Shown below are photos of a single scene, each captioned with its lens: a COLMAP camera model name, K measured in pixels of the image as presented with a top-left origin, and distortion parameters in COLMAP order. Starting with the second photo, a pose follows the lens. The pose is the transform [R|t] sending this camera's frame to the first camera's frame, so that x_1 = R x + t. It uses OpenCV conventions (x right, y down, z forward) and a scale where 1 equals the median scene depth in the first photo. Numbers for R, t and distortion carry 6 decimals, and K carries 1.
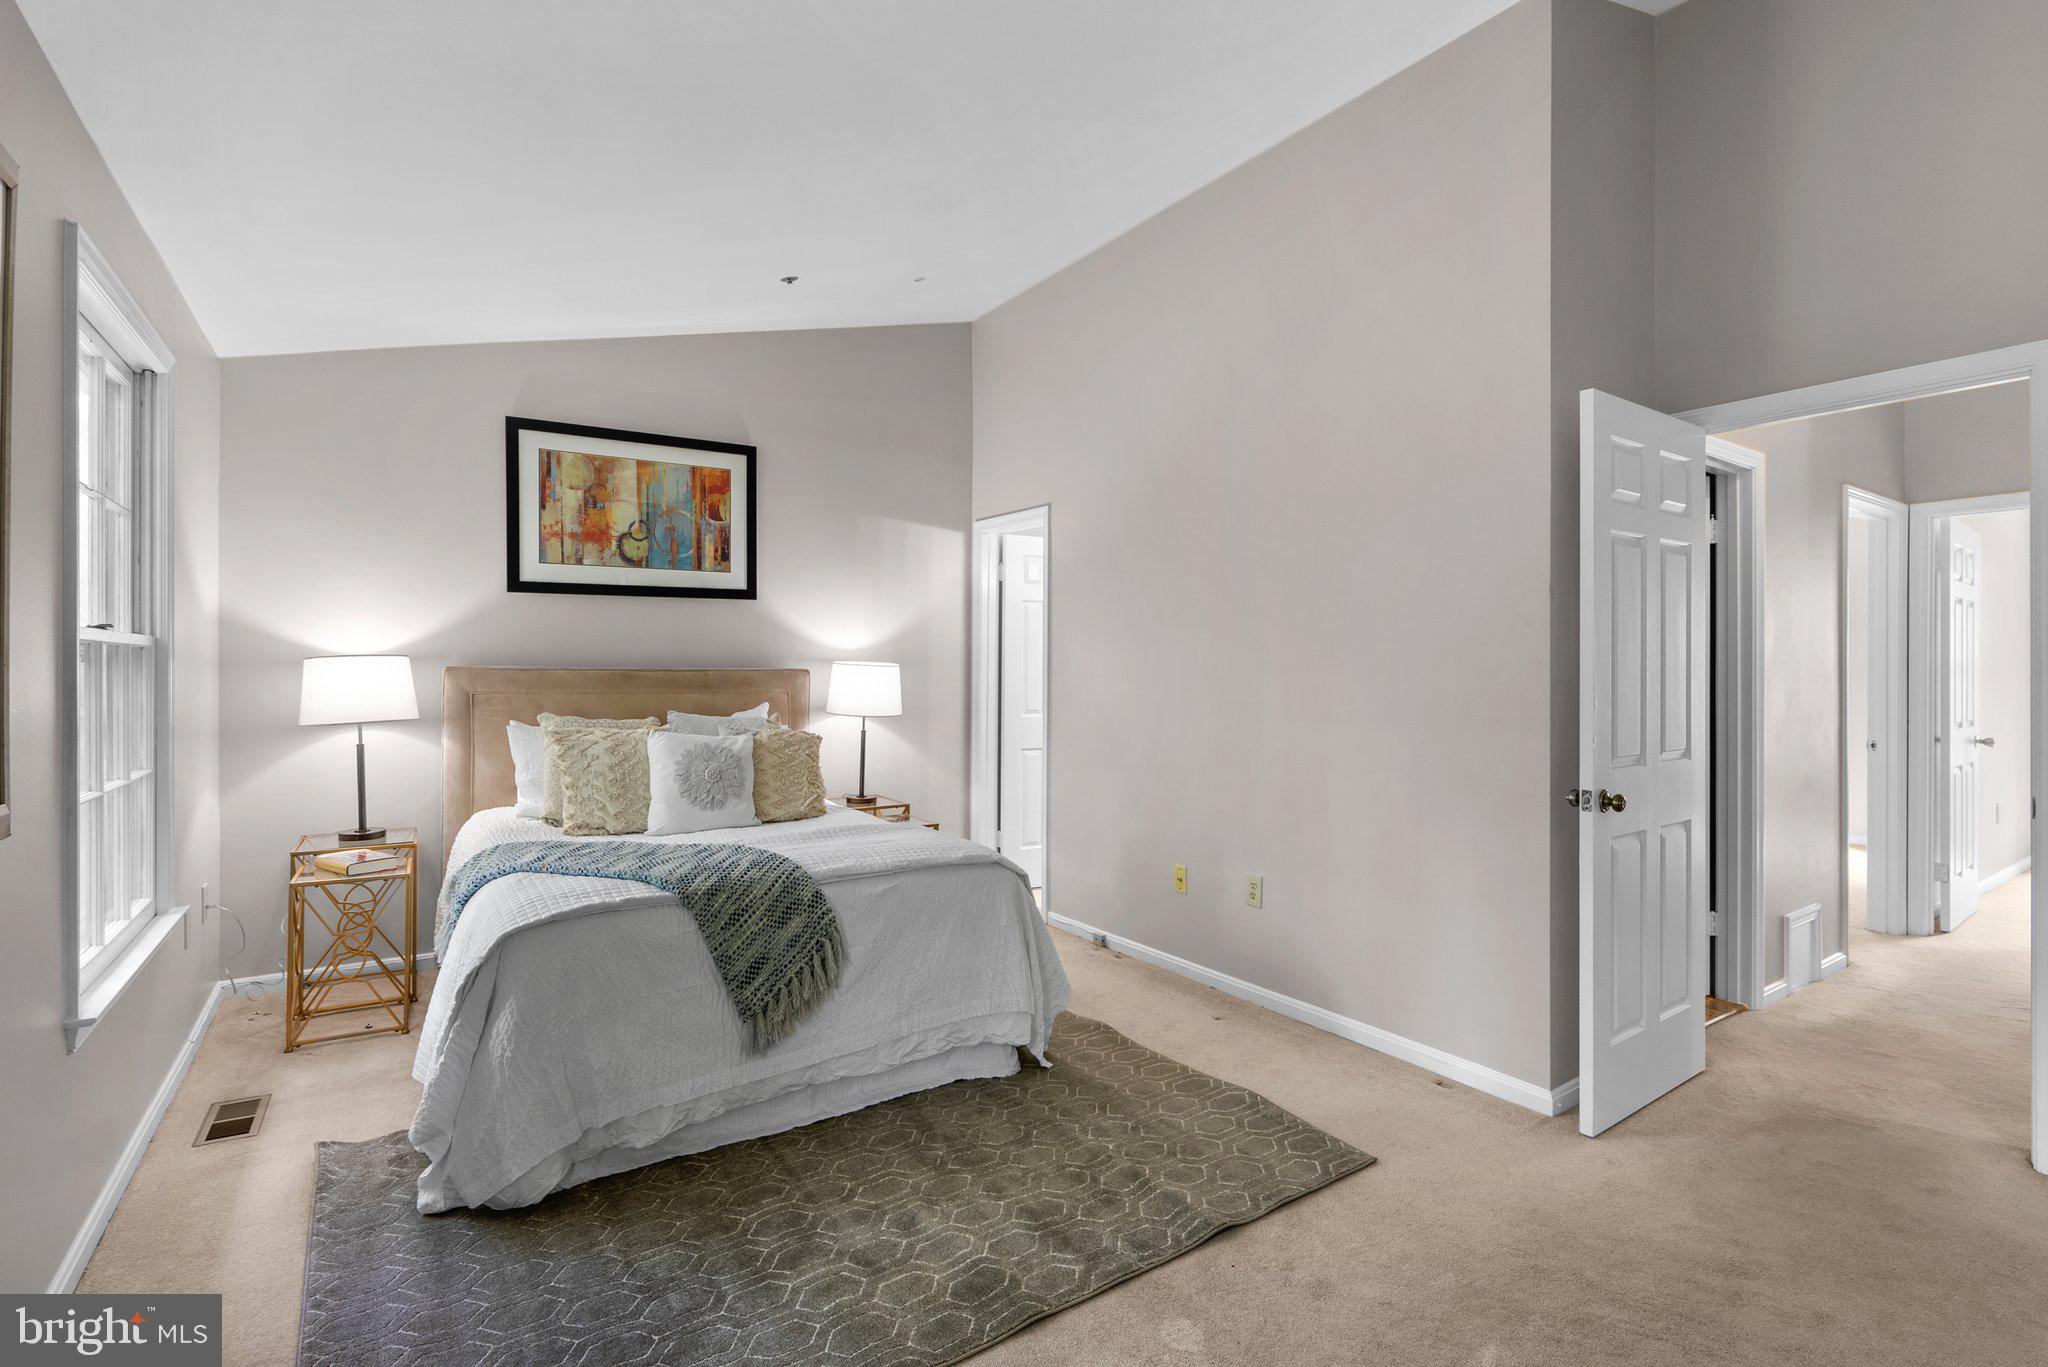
lens RADIAL K [[955.3, 0, 1053.1], [0, 955.3, 661.2], [0, 0, 1]] dist [0.000155, 0.000147]
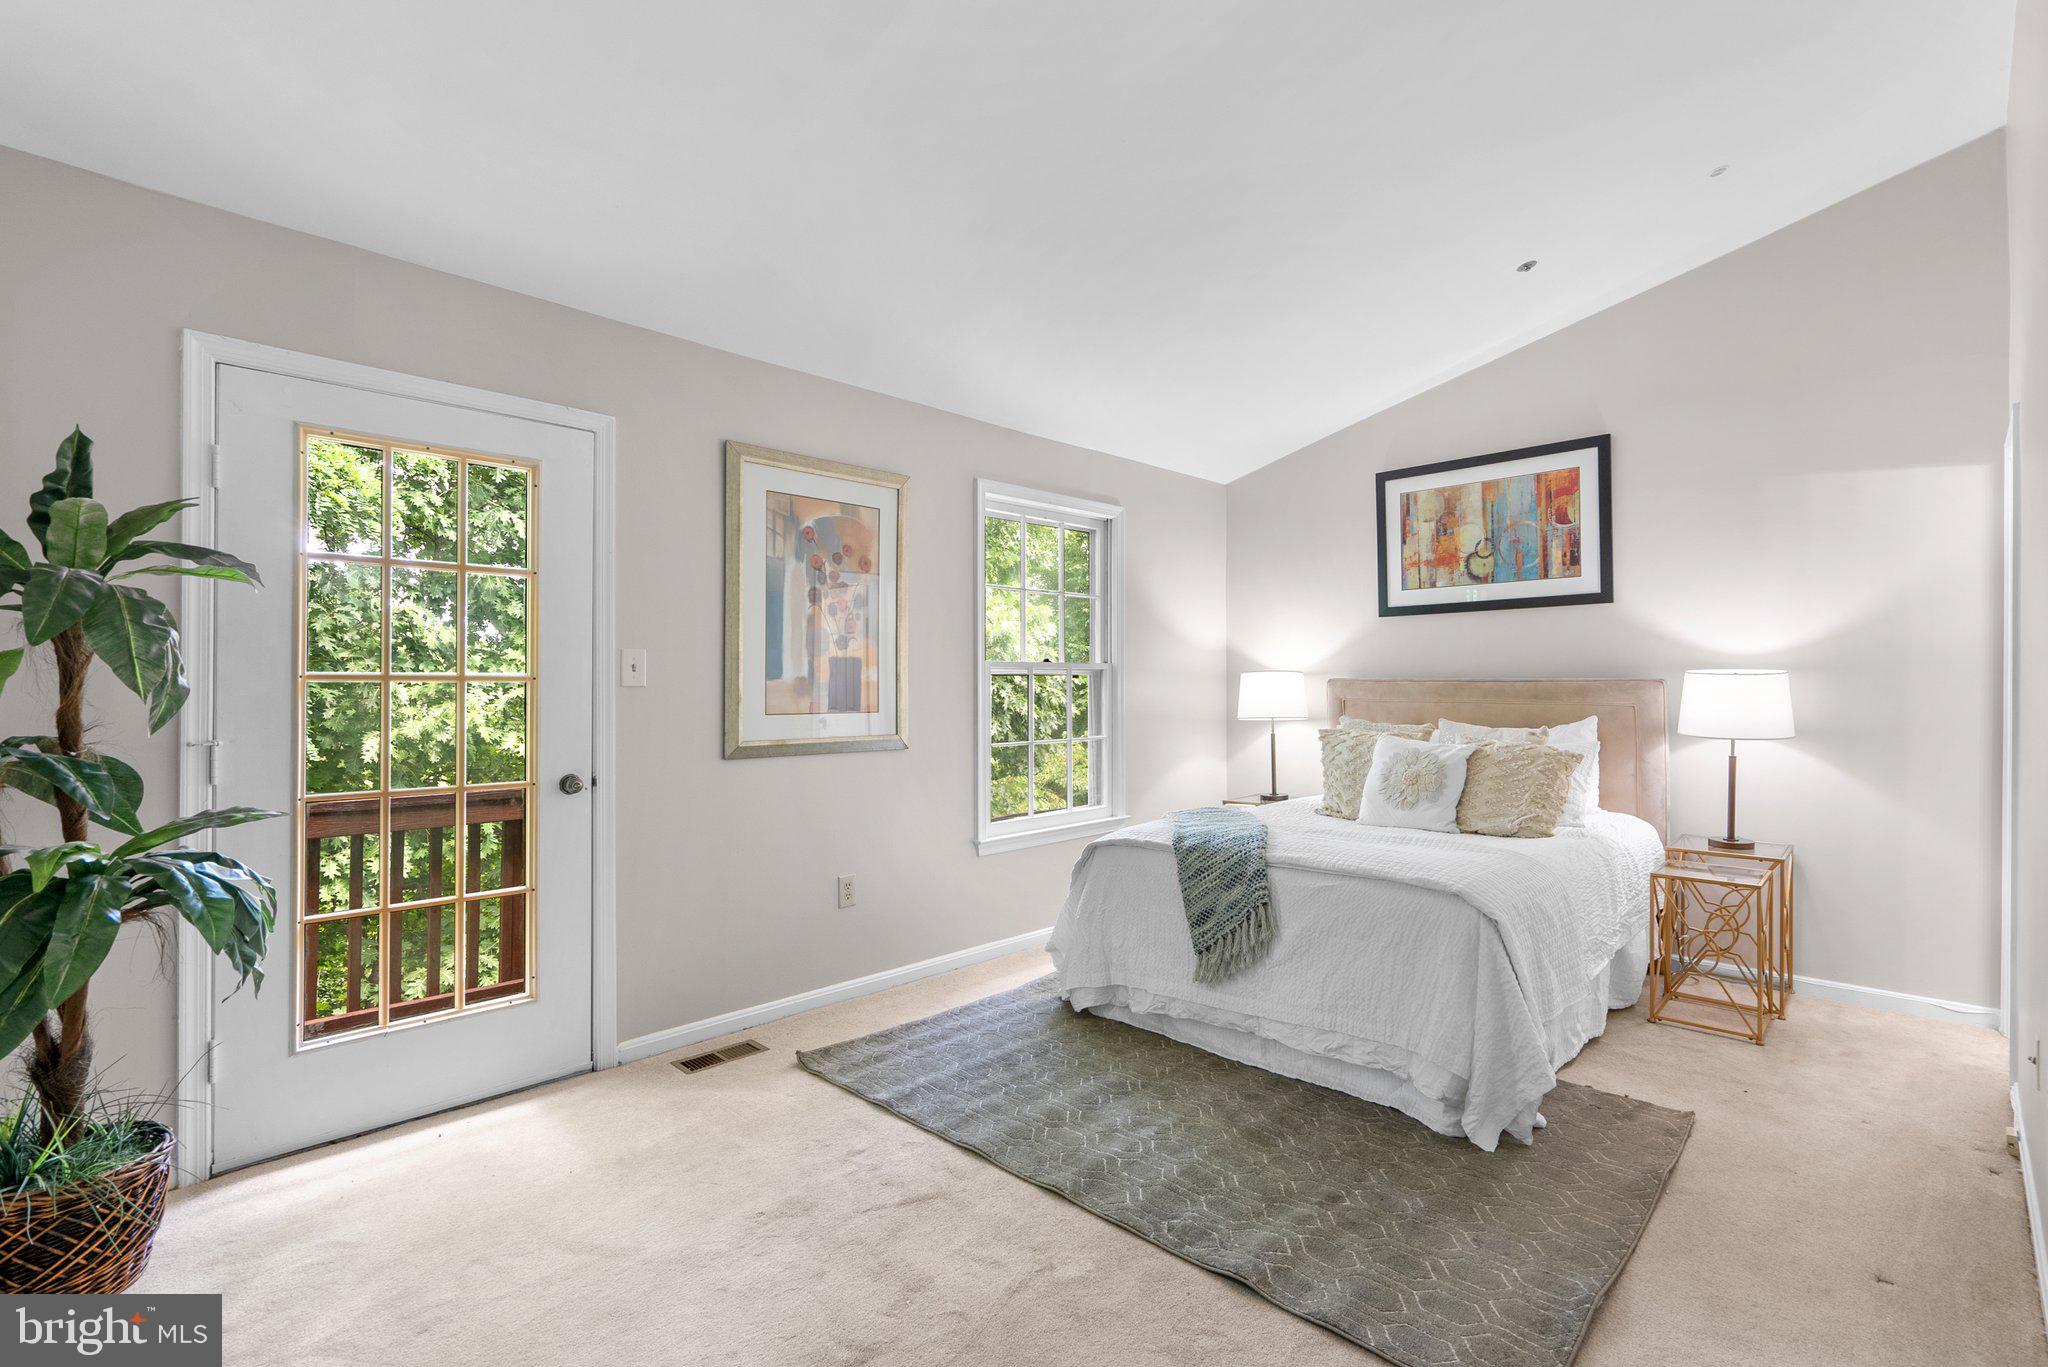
lens RADIAL K [[947.0, 0, 1024.0], [0, 947.0, 683.5], [0, 0, 1]] dist [0.002515, 0.000935]
pose [[0.199942, -0.000501, -0.979808, 0.500230], [0.011838, 0.999928, 0.001905, 0.004452], [0.979736, -0.011979, 0.199933, 0.296740]]
